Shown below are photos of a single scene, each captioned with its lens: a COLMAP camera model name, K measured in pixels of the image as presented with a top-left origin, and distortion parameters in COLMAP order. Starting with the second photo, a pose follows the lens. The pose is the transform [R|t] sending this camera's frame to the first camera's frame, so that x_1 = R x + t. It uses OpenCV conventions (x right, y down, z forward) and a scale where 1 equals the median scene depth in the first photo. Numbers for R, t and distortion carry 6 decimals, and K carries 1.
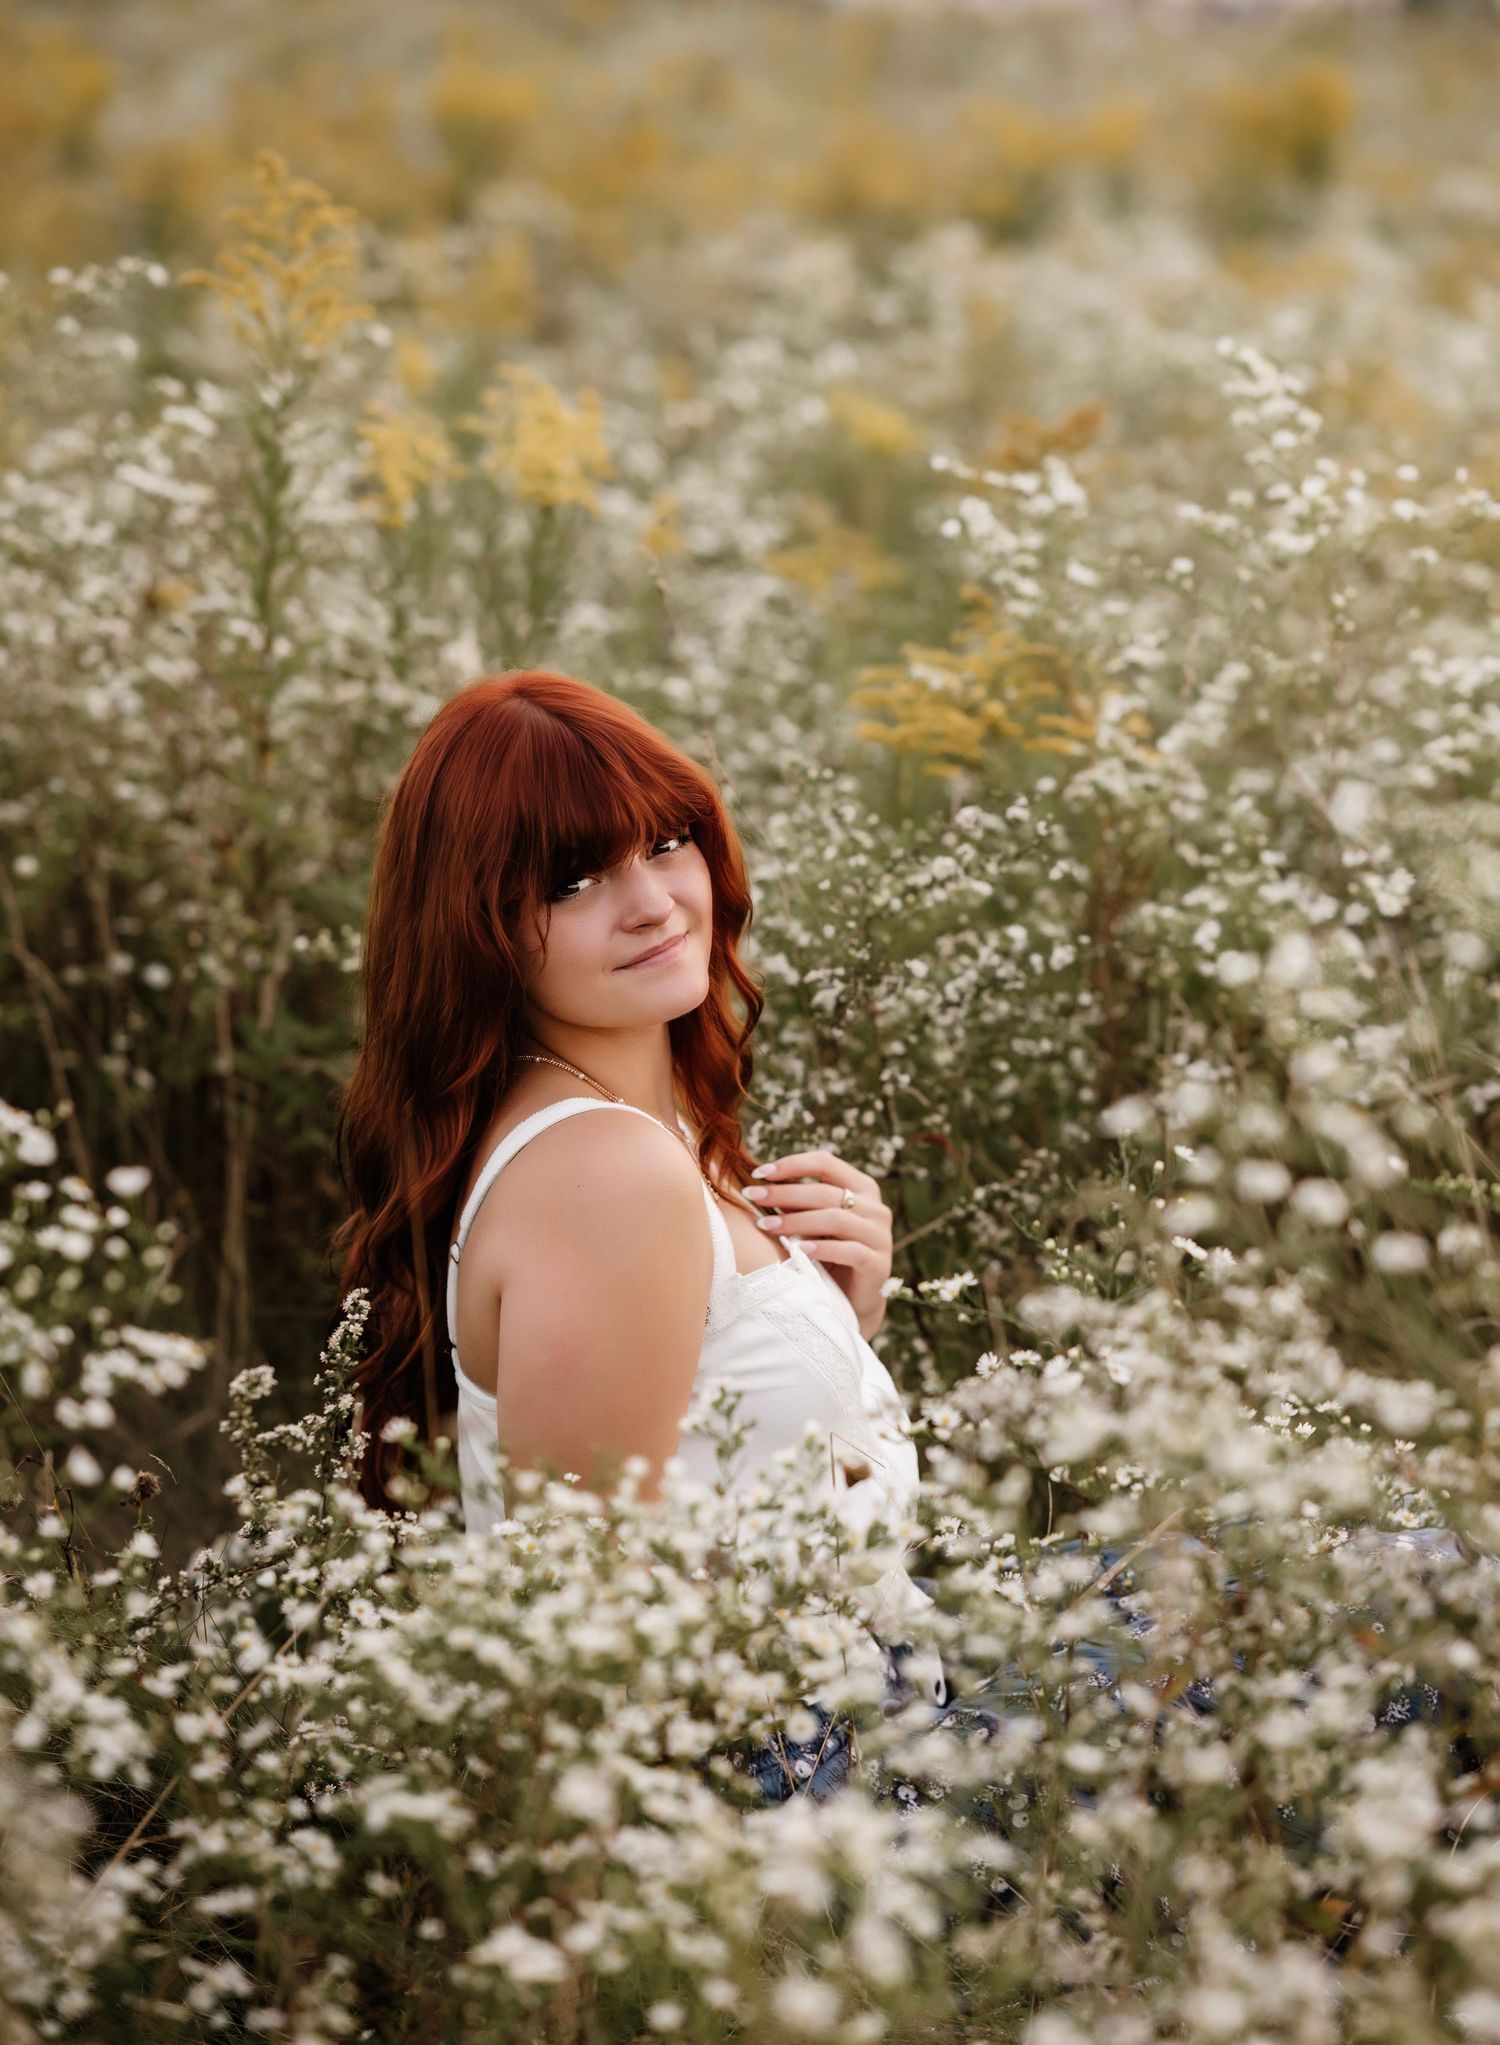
lens RADIAL K [[5232.0, 0, 727.3], [0, 5232.0, 1025.4], [0, 0, 1]] dist [-0.010689, 0.159263]
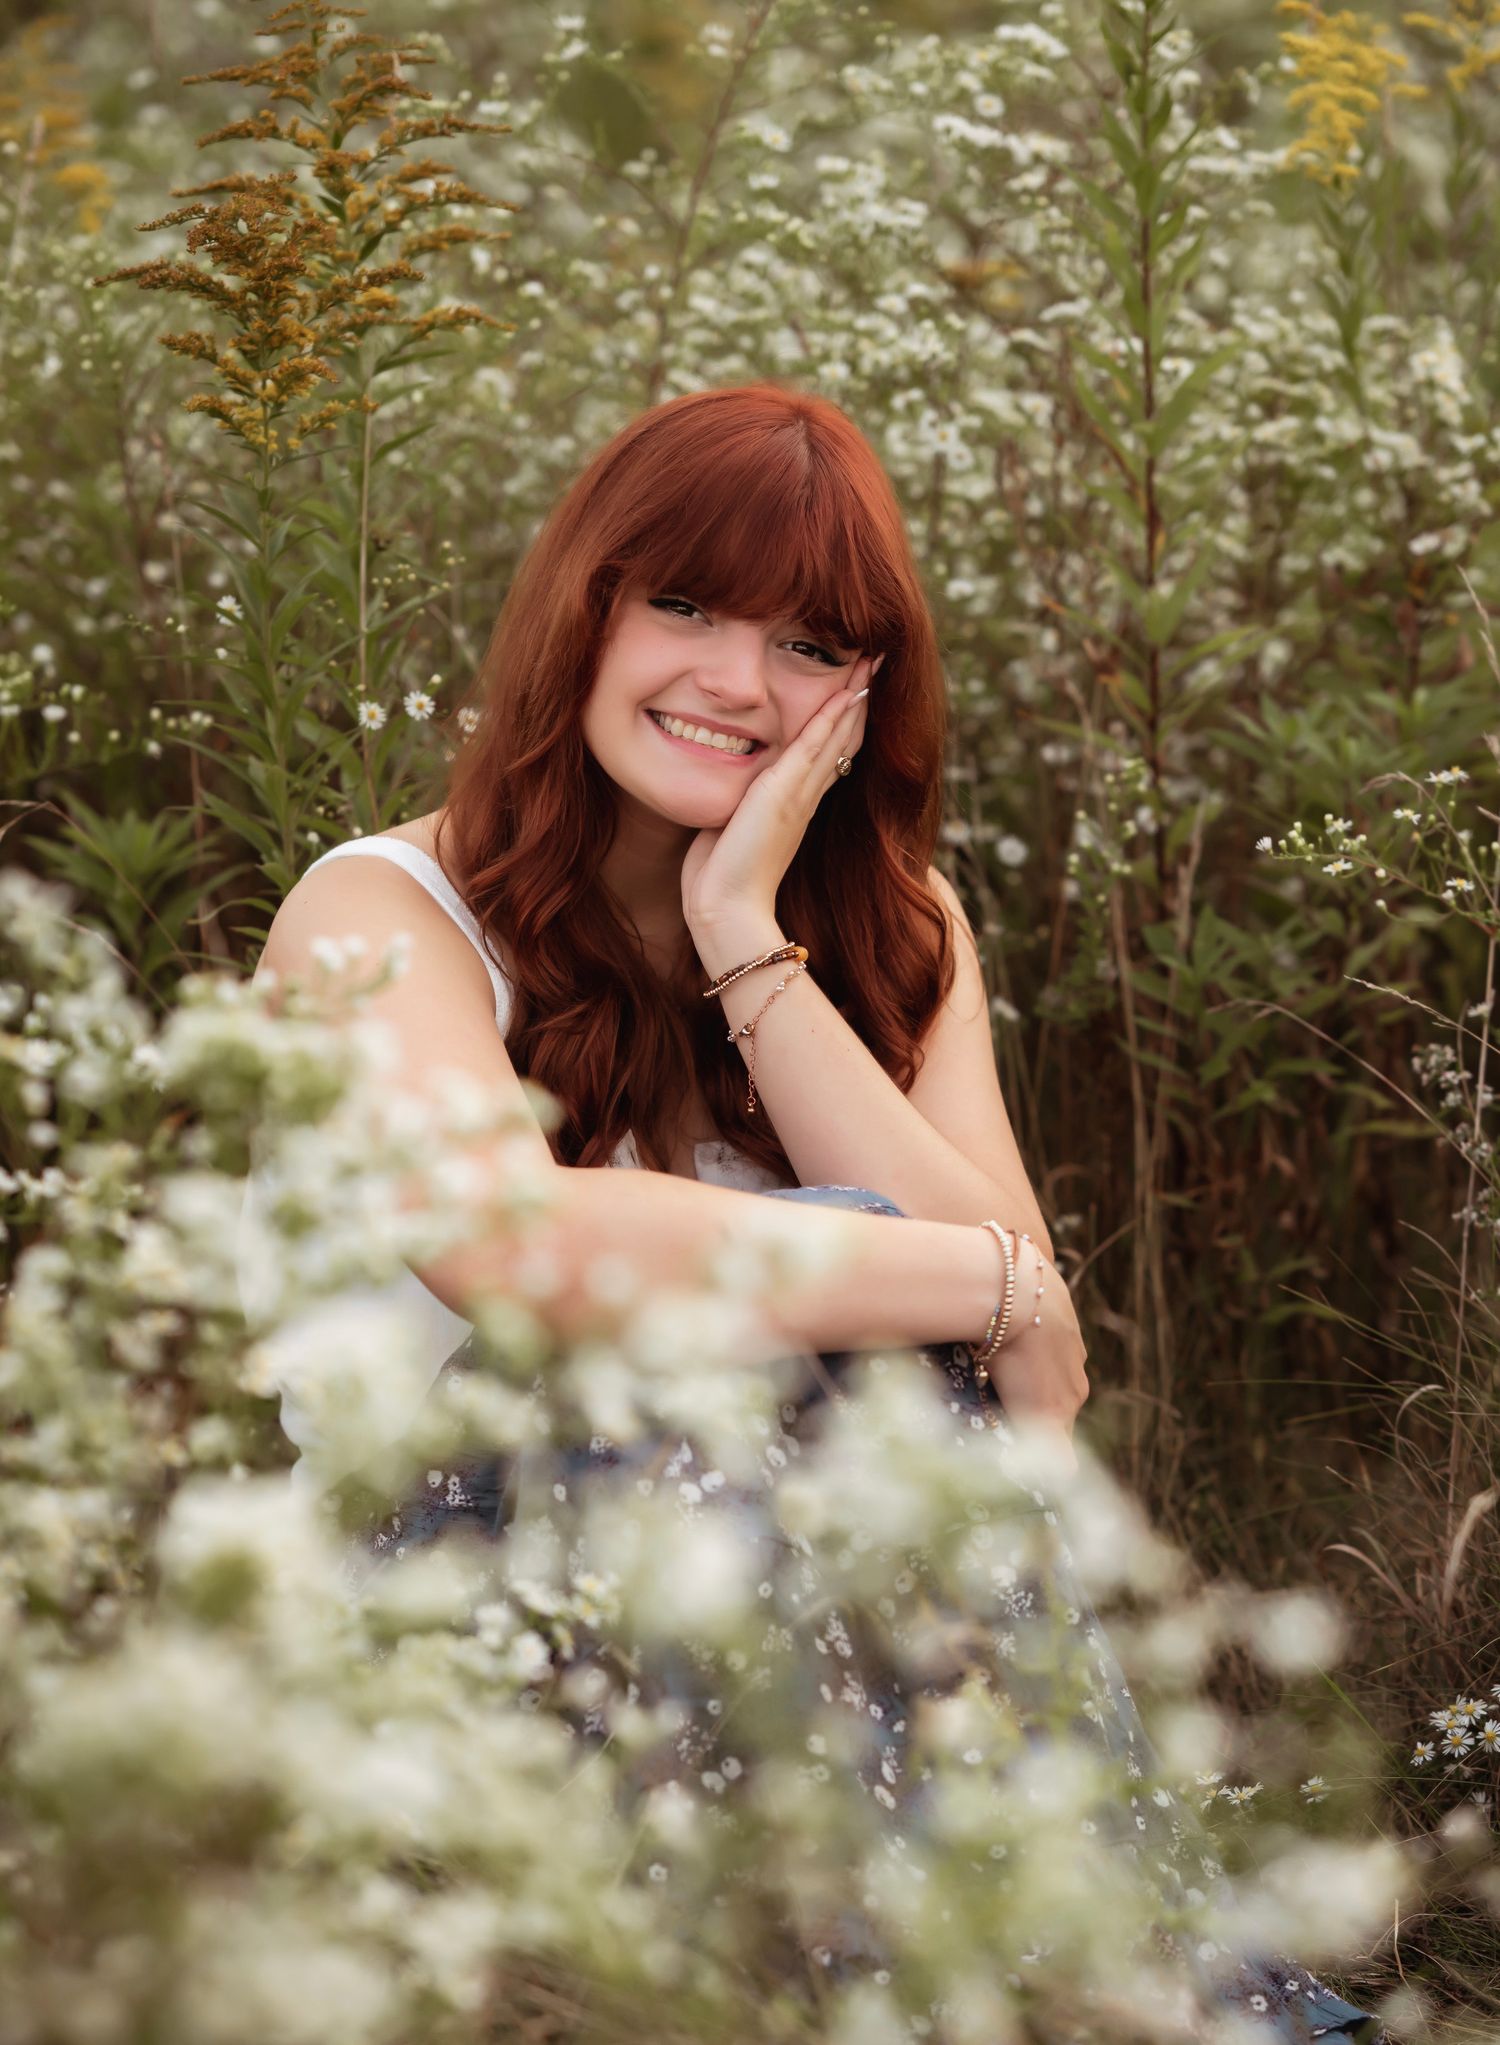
lens RADIAL K [[5232.0, 0, 727.3], [0, 5232.0, 1025.4], [0, 0, 1]] dist [-0.010689, 0.159263]
pose [[0.987693, -0.031870, -0.153122, -0.041283], [0.040682, 0.997670, 0.054764, -0.026119], [0.151019, -0.060319, 0.986689, 0.310463]]
